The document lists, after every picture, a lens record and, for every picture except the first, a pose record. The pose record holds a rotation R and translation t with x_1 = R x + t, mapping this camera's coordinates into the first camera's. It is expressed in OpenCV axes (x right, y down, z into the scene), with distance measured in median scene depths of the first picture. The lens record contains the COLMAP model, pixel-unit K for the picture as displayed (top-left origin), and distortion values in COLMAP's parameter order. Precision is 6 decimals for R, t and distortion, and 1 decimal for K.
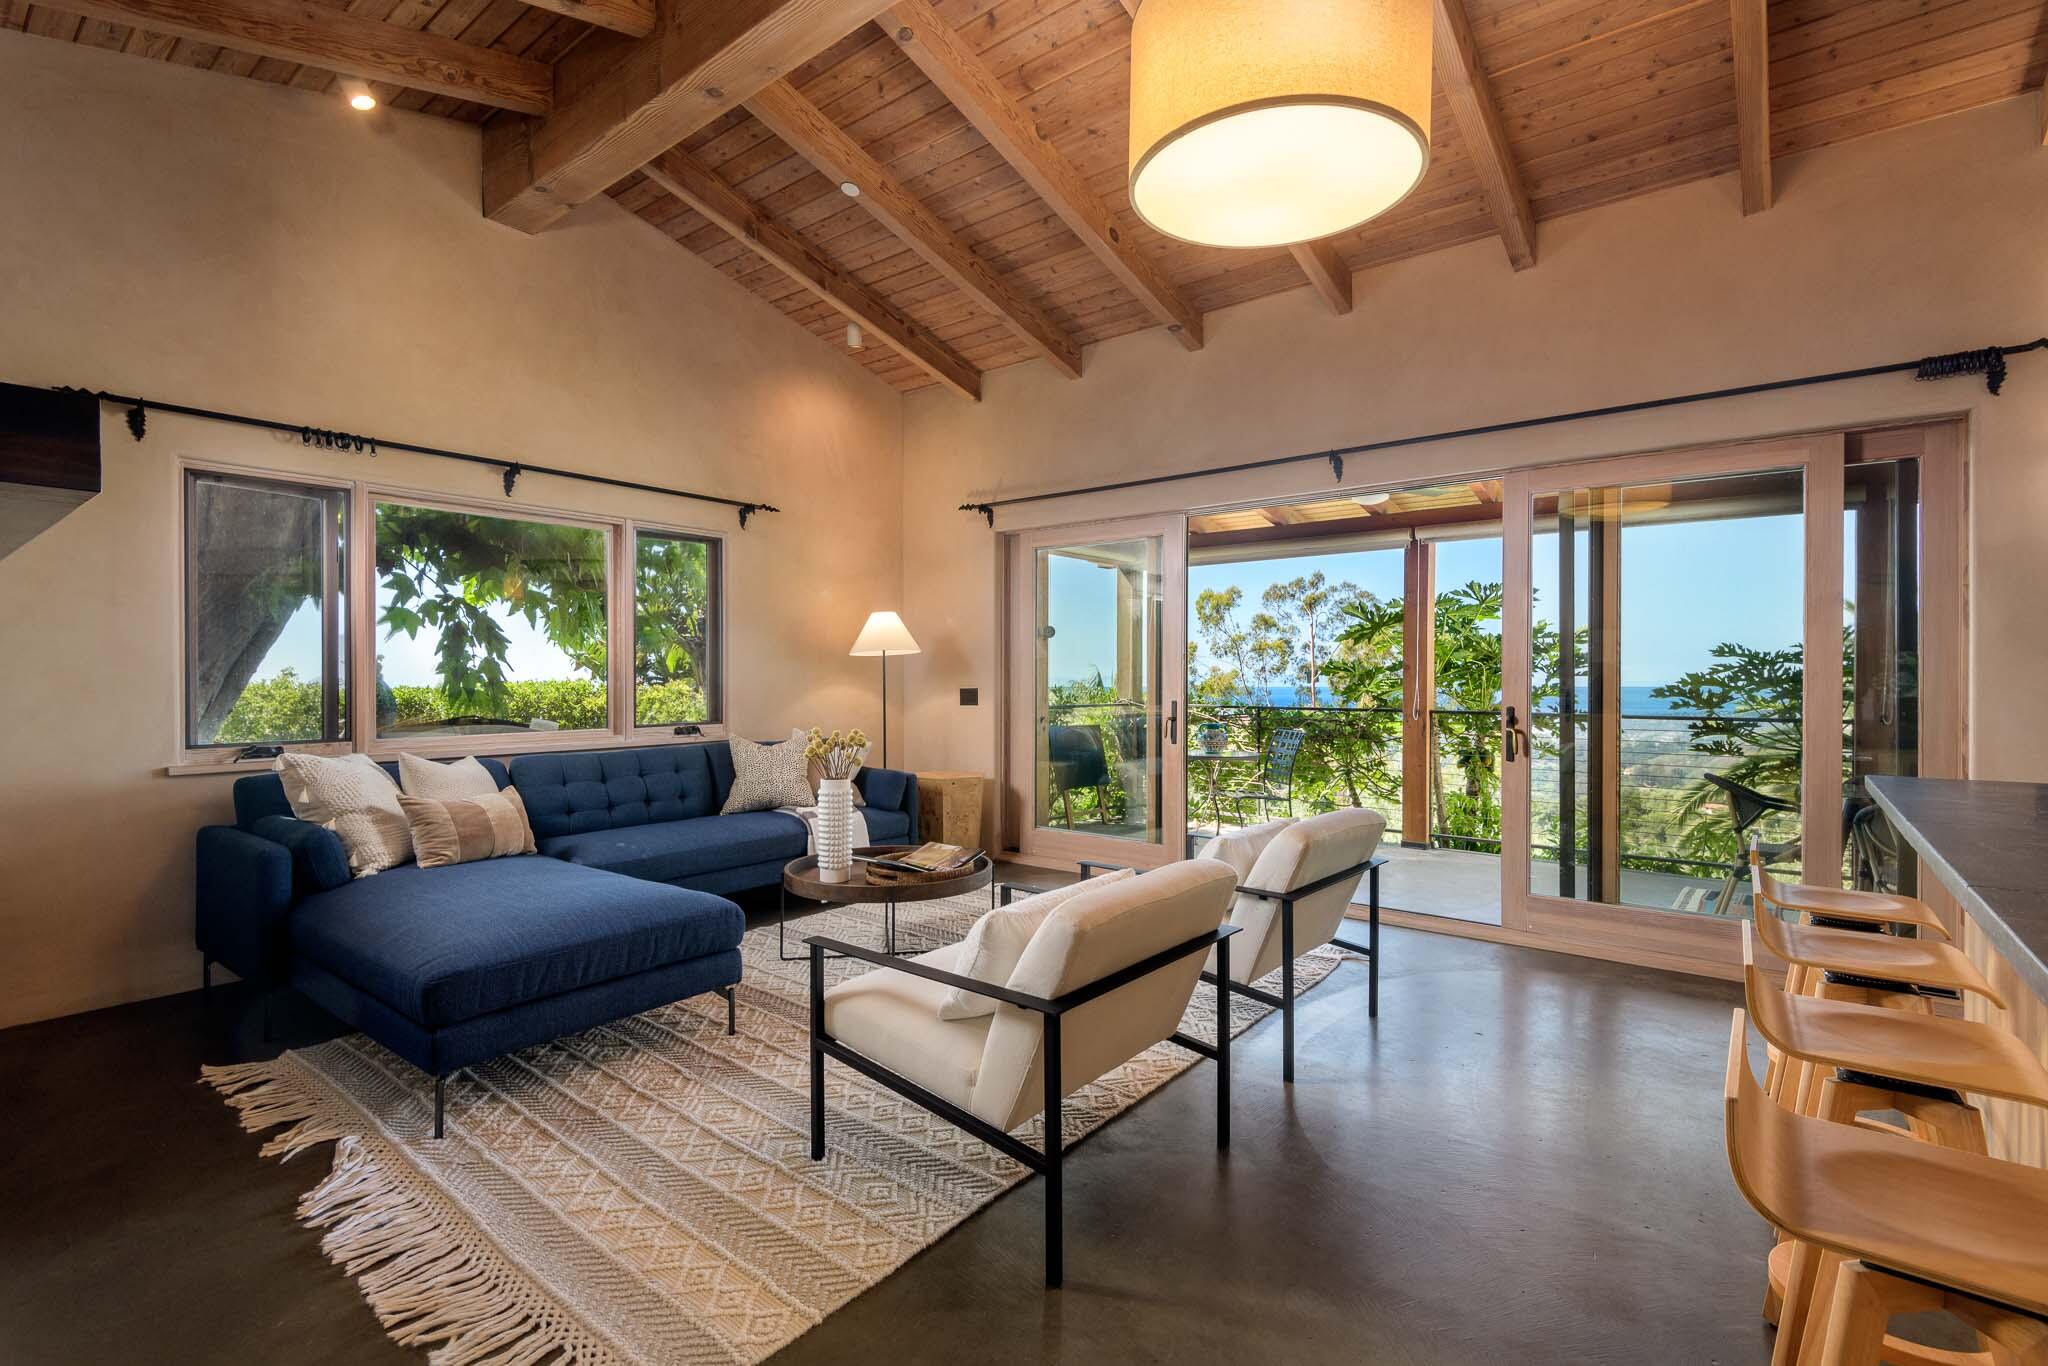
lens RADIAL K [[1101.6, 0, 1024.0], [0, 1101.6, 683.0], [0, 0, 1]] dist [-0.000640, -0.000084]
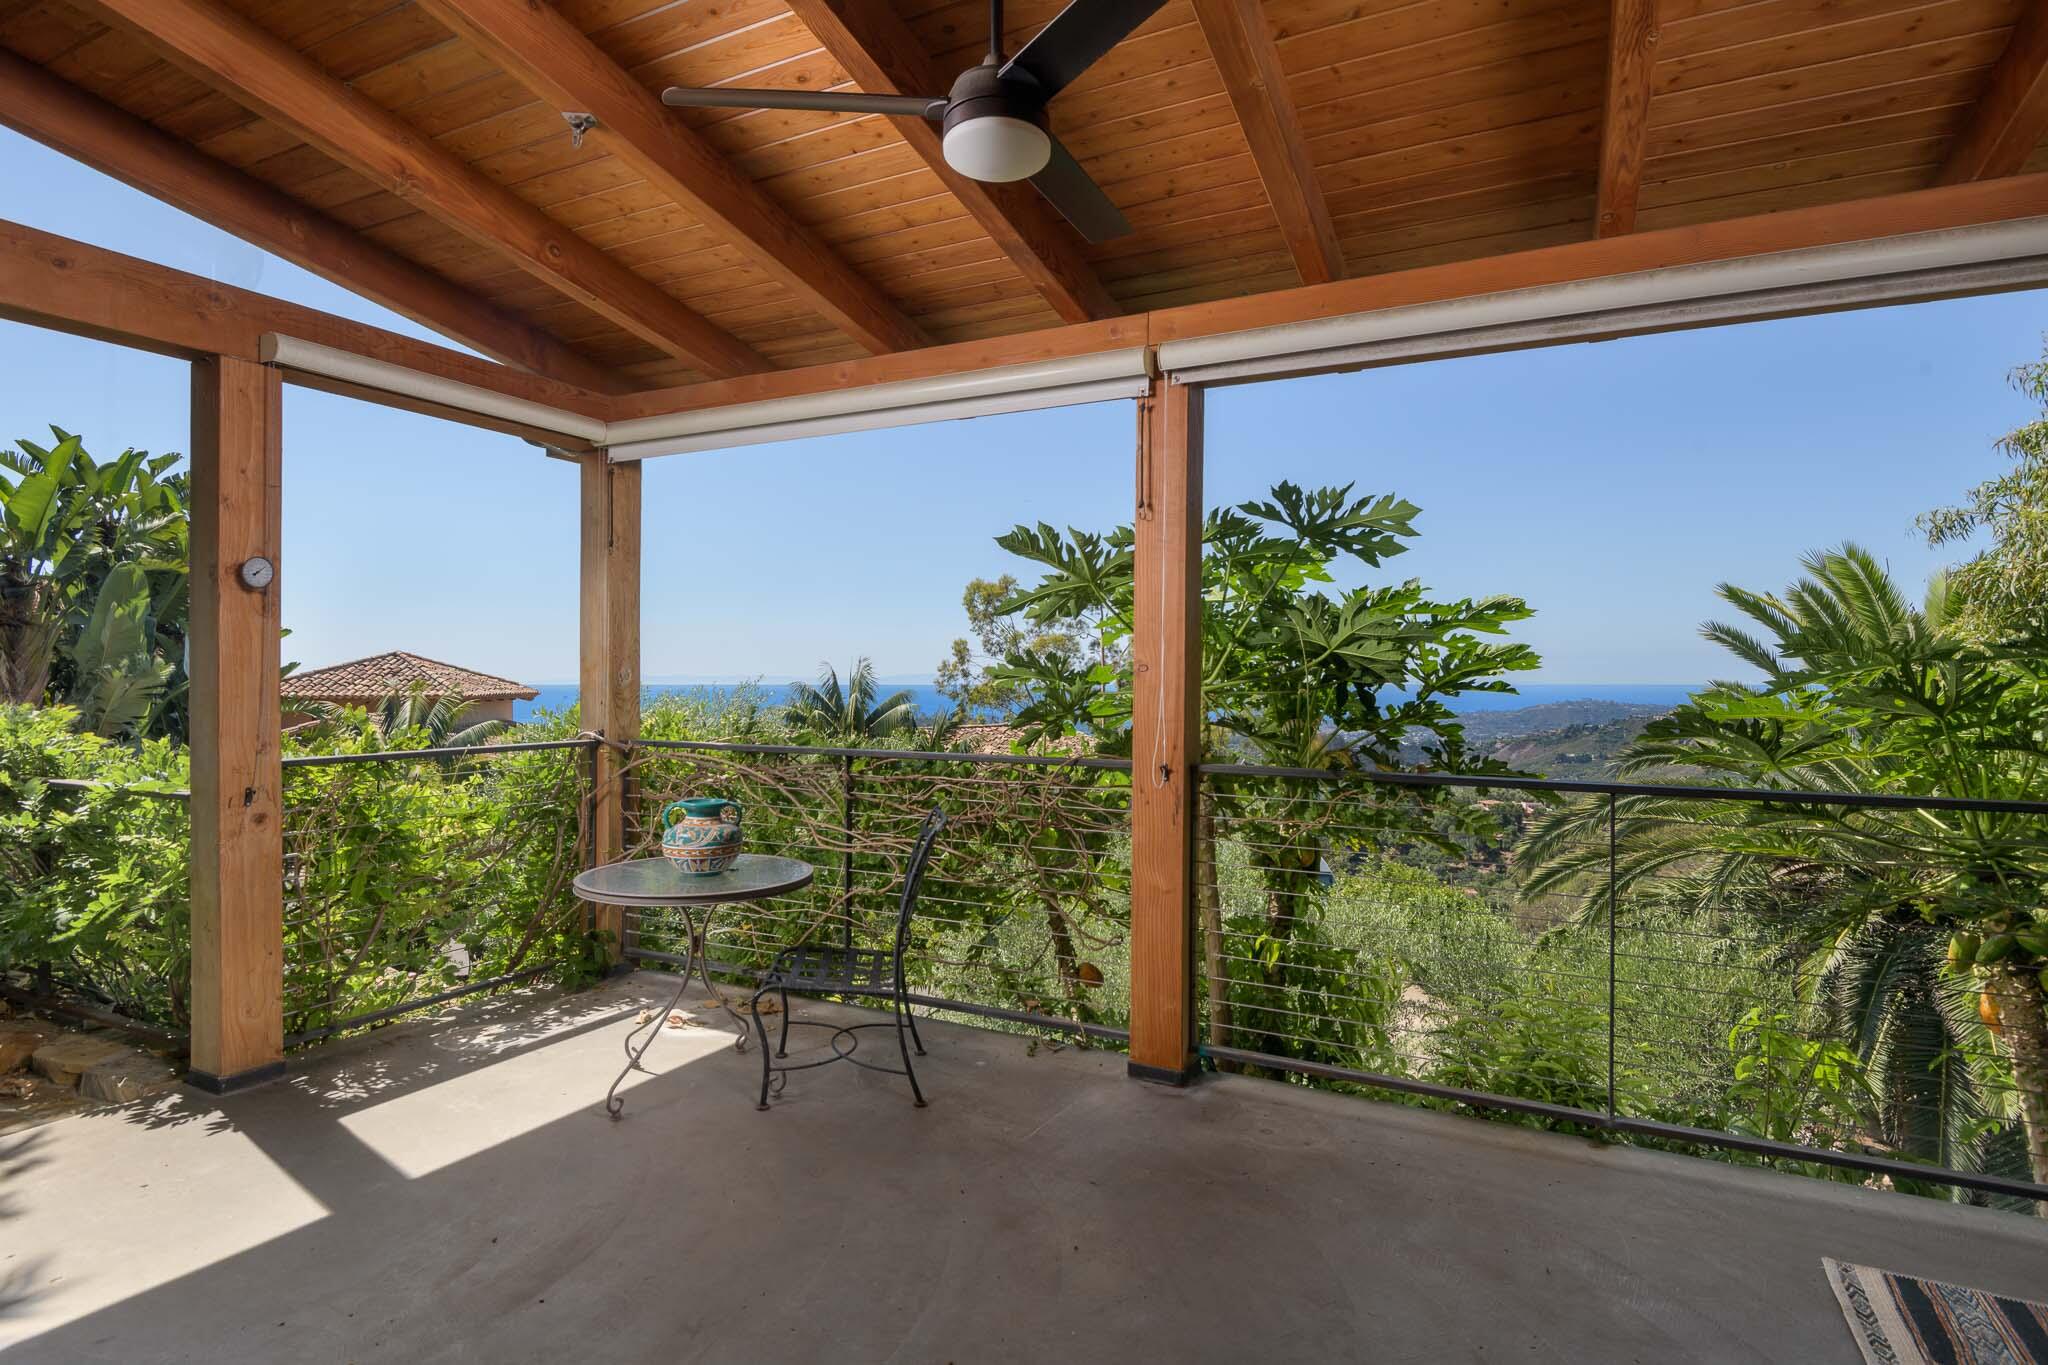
lens RADIAL K [[1101.6, 0, 1024.0], [0, 1101.6, 682.5], [0, 0, 1]] dist [-0.000640, -0.000084]
pose [[0.982838, -0.004386, 0.184417, 0.190258], [0.003983, 0.999989, 0.002554, -0.010459], [-0.184426, -0.001775, 0.982845, 0.501452]]
